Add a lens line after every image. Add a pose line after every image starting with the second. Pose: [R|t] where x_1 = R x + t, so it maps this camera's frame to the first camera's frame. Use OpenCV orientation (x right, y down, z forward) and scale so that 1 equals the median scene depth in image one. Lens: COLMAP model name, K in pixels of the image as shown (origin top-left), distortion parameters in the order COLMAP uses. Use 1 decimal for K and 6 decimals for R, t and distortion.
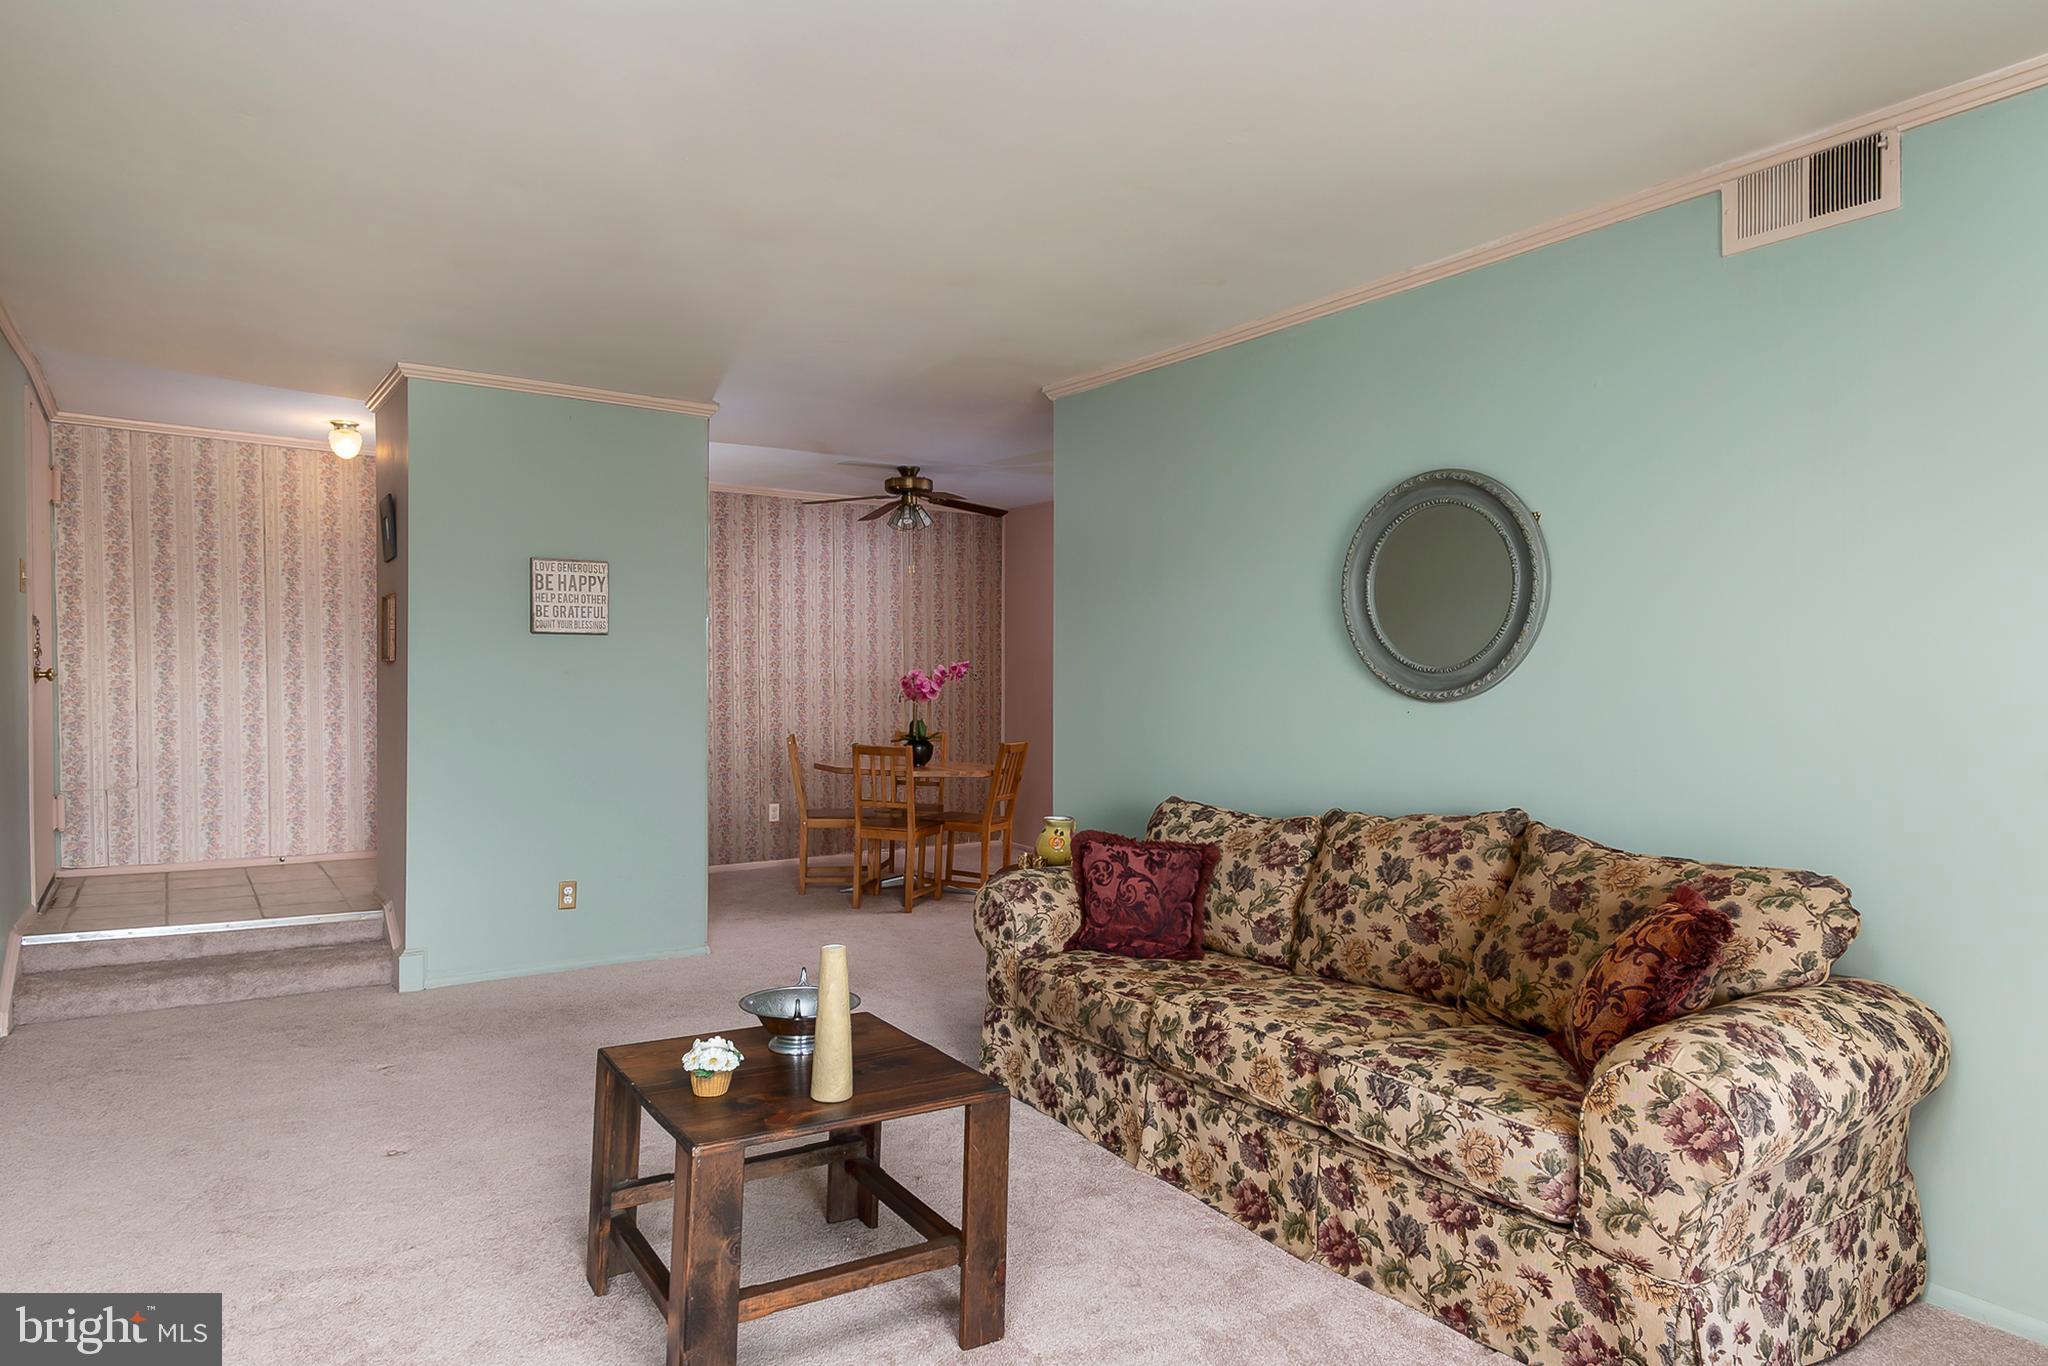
lens RADIAL K [[1248.9, 0, 1042.8], [0, 1248.9, 683.6], [0, 0, 1]] dist [0.012365, -0.006804]
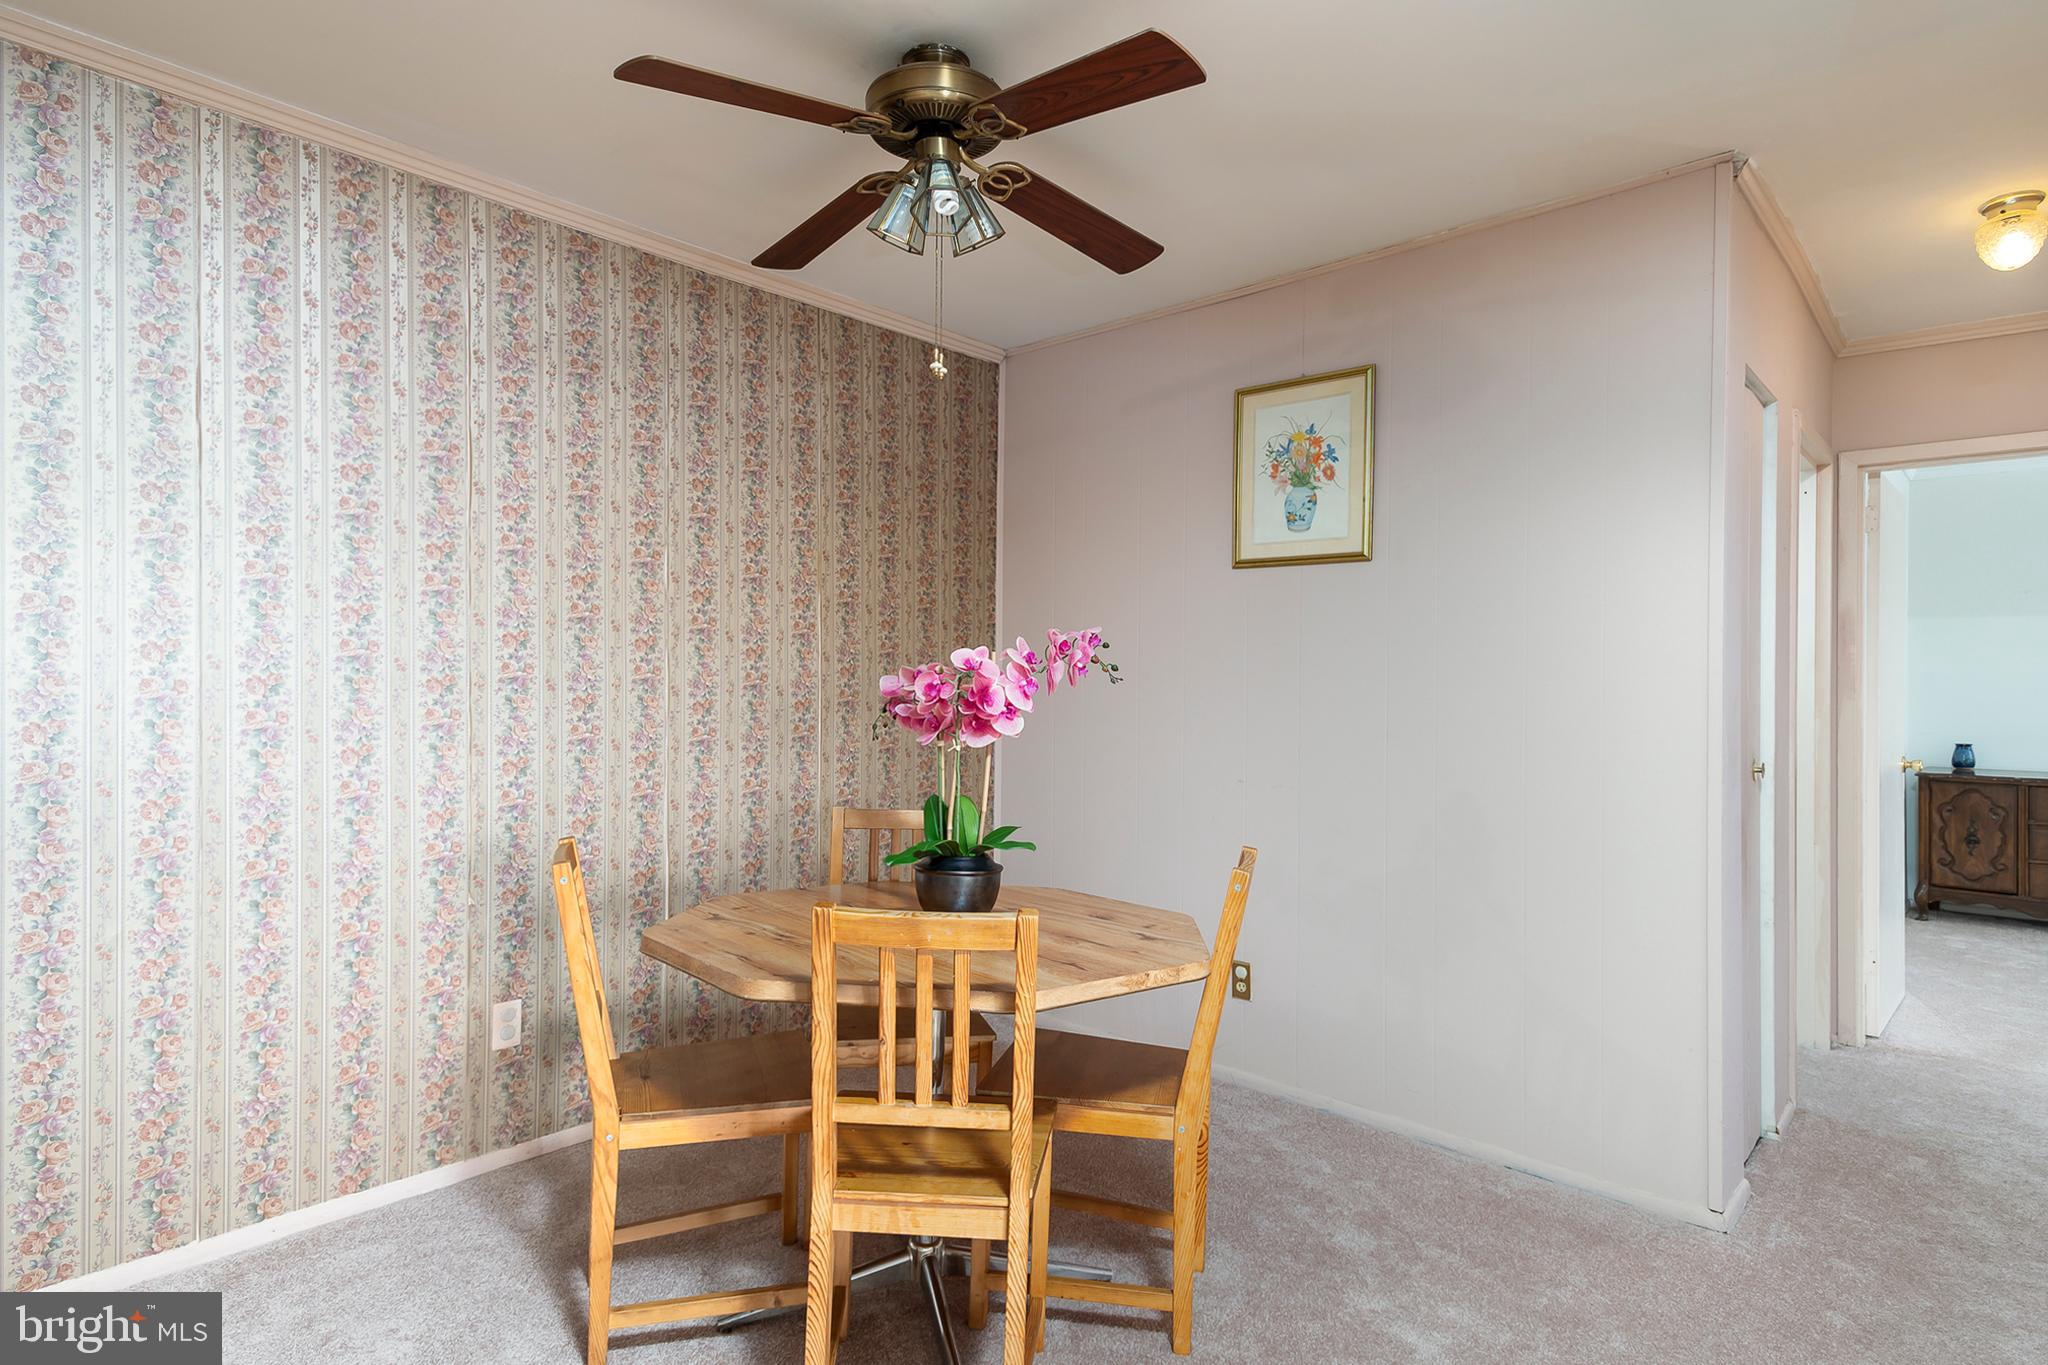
lens RADIAL K [[1005.7, 0, 1030.7], [0, 1005.7, 684.6], [0, 0, 1]] dist [0.013473, -0.000164]
pose [[0.974454, 0.002543, 0.224572, -0.167705], [-0.001102, 0.999978, -0.006542, 0.002071], [-0.224583, 0.006127, 0.974436, 0.863118]]
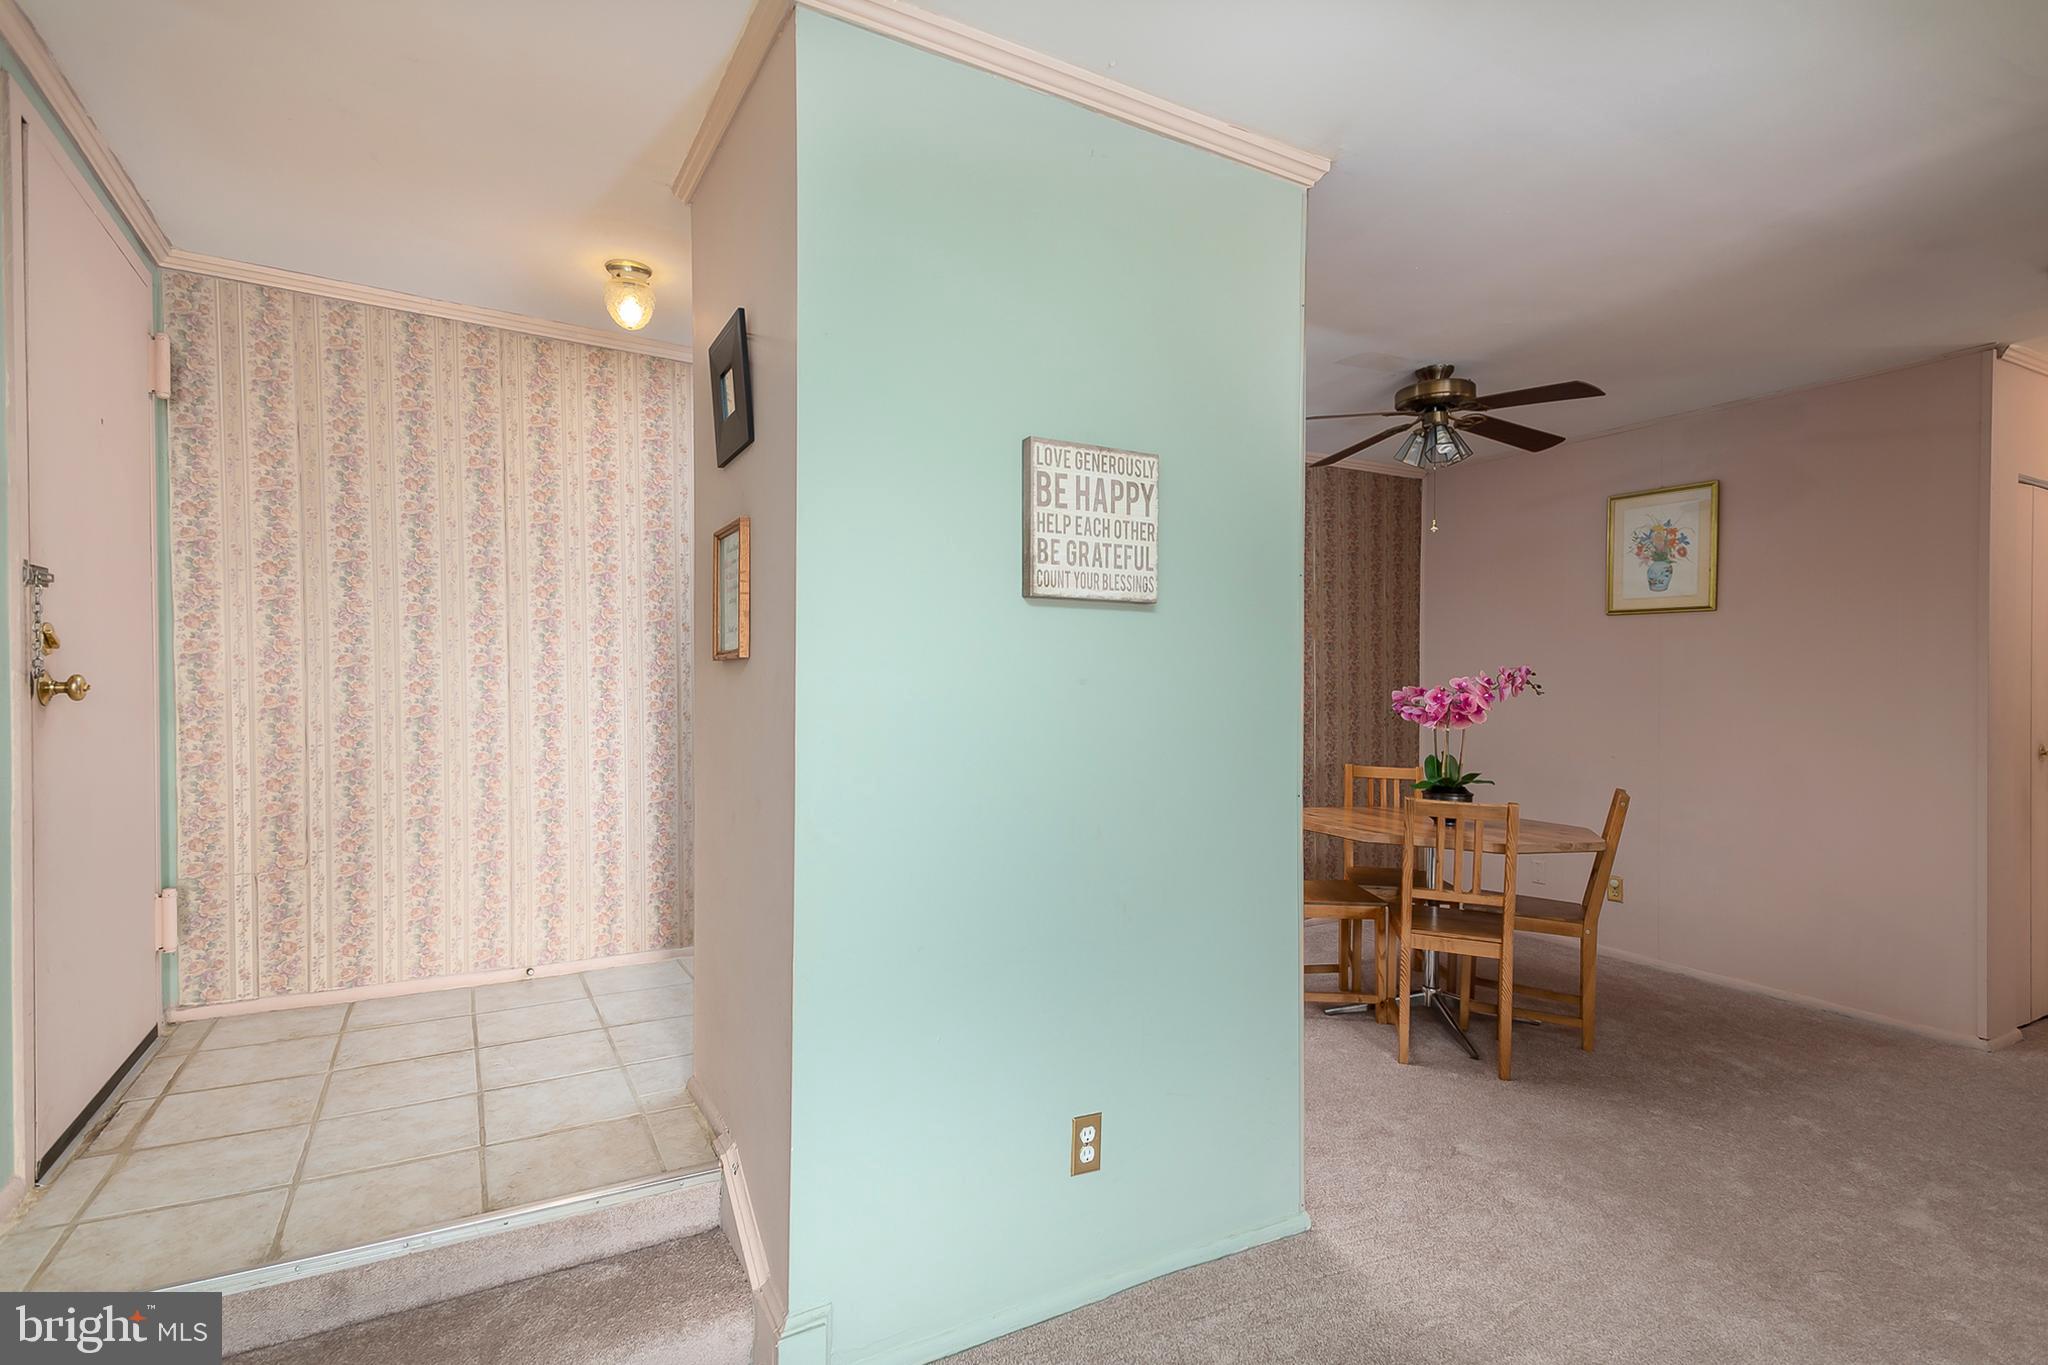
lens RADIAL K [[970.4, 0, 1006.3], [0, 970.4, 683.9], [0, 0, 1]] dist [0.024519, -0.001304]
pose [[0.995290, -0.002115, -0.096923, -0.333538], [0.001619, 0.999985, -0.005202, -0.005407], [0.096933, 0.005020, 0.995278, 0.555667]]
